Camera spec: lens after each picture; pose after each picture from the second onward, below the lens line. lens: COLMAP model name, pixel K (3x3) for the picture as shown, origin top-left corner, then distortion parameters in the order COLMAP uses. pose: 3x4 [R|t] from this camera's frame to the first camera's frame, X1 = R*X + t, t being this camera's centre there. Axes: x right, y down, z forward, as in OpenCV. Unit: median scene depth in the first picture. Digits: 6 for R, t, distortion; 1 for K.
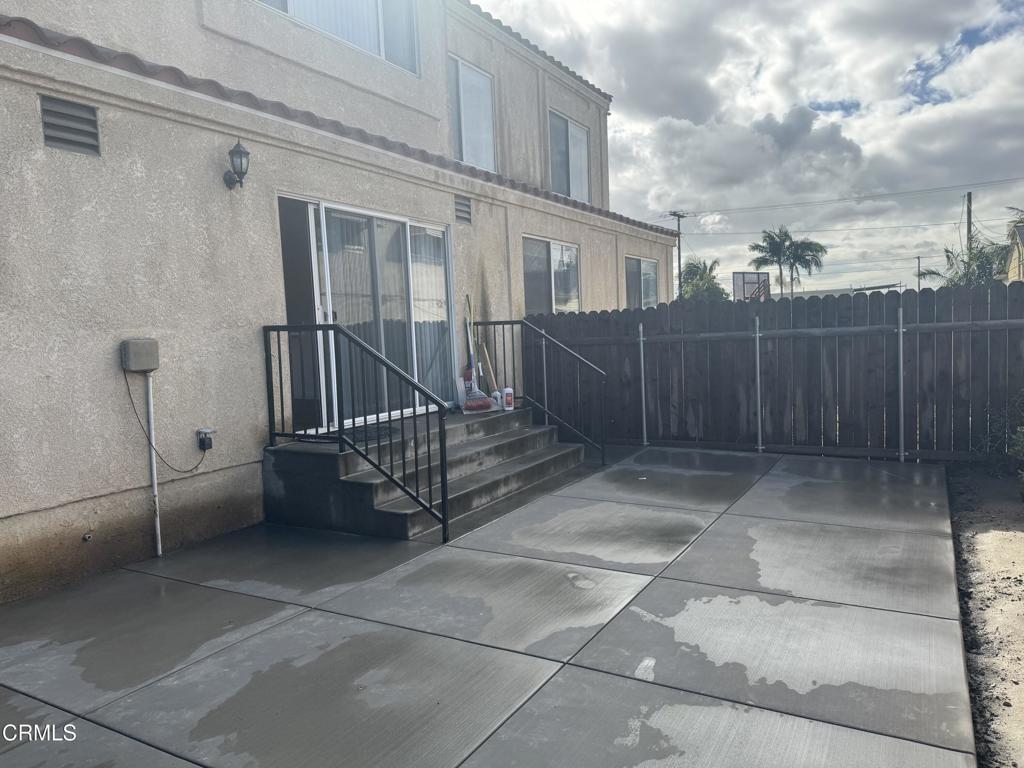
lens RADIAL K [[721.2, 0, 512.0], [0, 721.2, 384.0], [0, 0, 1]] dist [0.044982, -0.064361]
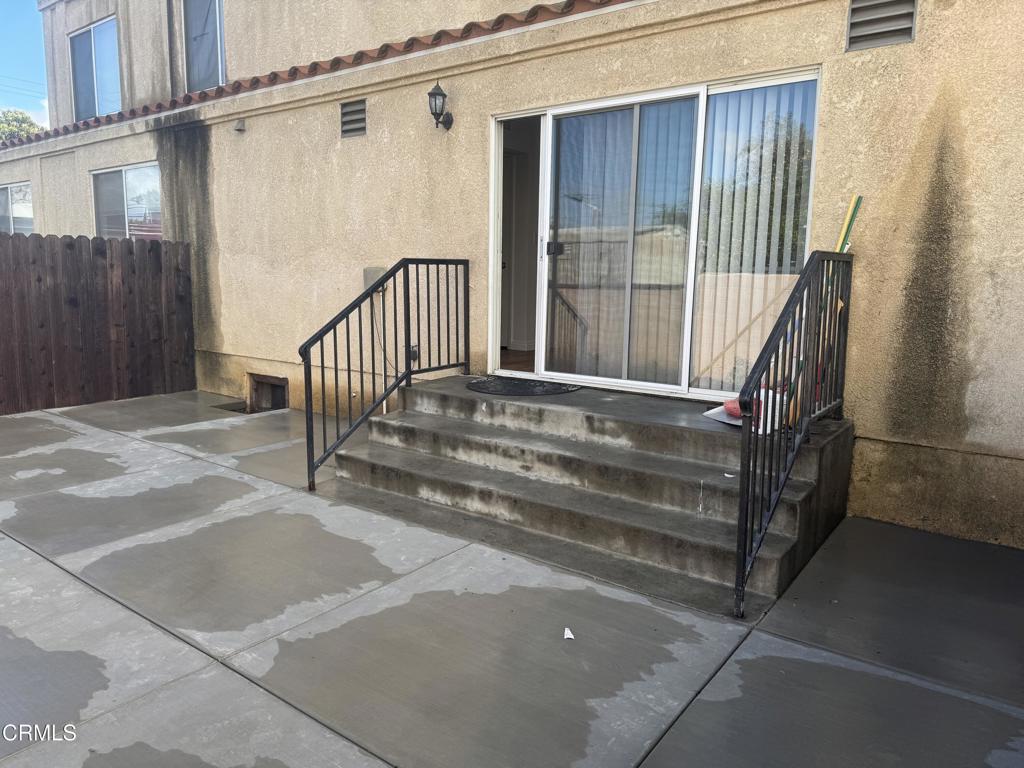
lens RADIAL K [[721.5, 0, 512.0], [0, 721.5, 384.0], [0, 0, 1]] dist [0.123262, -0.188032]
pose [[-0.134894, 0.177449, -0.974841, 0.748802], [-0.086169, 0.978005, 0.189948, -0.116960], [0.987106, 0.109624, -0.116636, 1.299144]]
